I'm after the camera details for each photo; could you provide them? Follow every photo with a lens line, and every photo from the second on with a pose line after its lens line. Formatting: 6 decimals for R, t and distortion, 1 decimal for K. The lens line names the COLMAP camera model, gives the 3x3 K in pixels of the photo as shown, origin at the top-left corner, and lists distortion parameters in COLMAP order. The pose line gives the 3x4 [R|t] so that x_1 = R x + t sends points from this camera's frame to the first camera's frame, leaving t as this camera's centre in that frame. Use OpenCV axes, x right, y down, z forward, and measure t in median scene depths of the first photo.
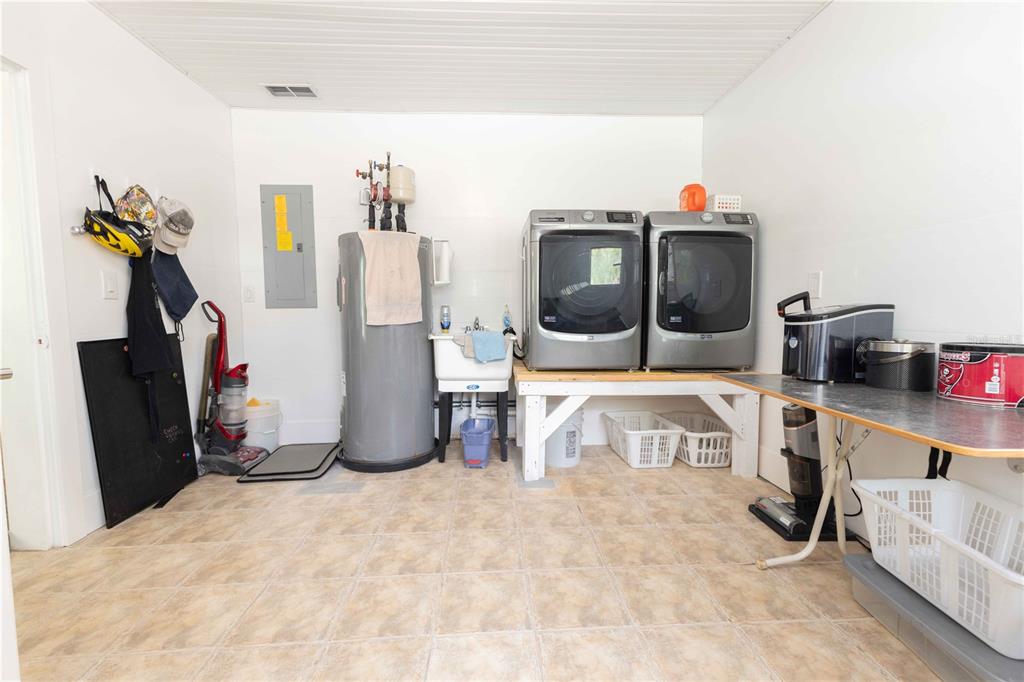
lens RADIAL K [[437.7, 0, 511.7], [0, 437.7, 342.0], [0, 0, 1]] dist [0.007800, -0.000574]
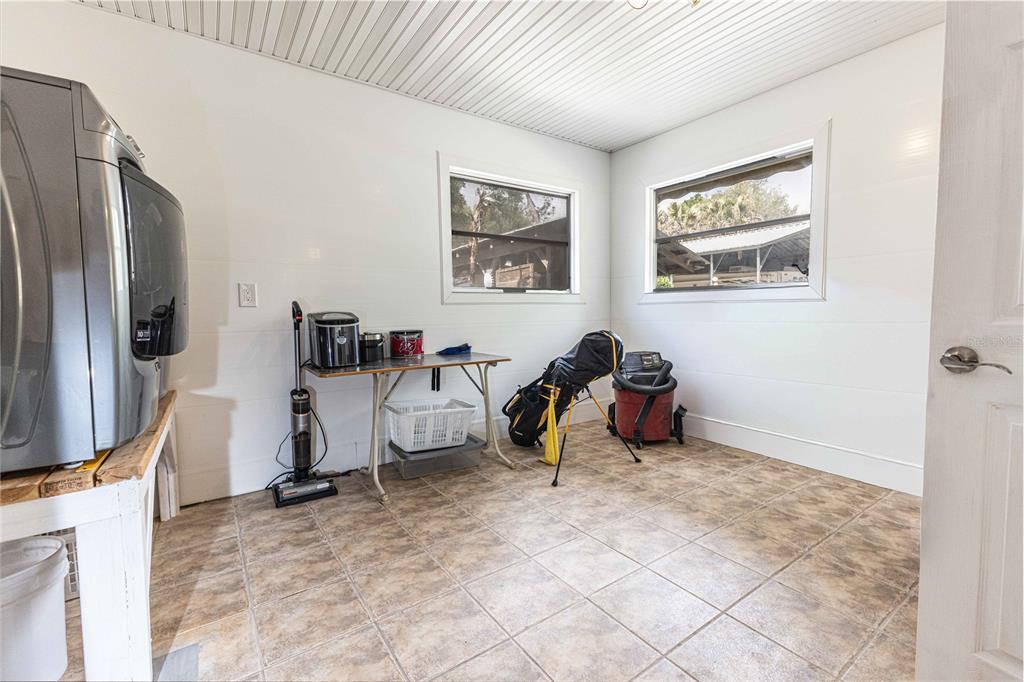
lens RADIAL K [[437.7, 0, 512.4], [0, 437.7, 338.2], [0, 0, 1]] dist [0.007800, -0.000574]
pose [[-0.525061, -0.044128, 0.849920, -0.804632], [0.072407, 0.992718, 0.096274, -0.103969], [-0.847979, 0.112090, -0.518043, 1.303067]]
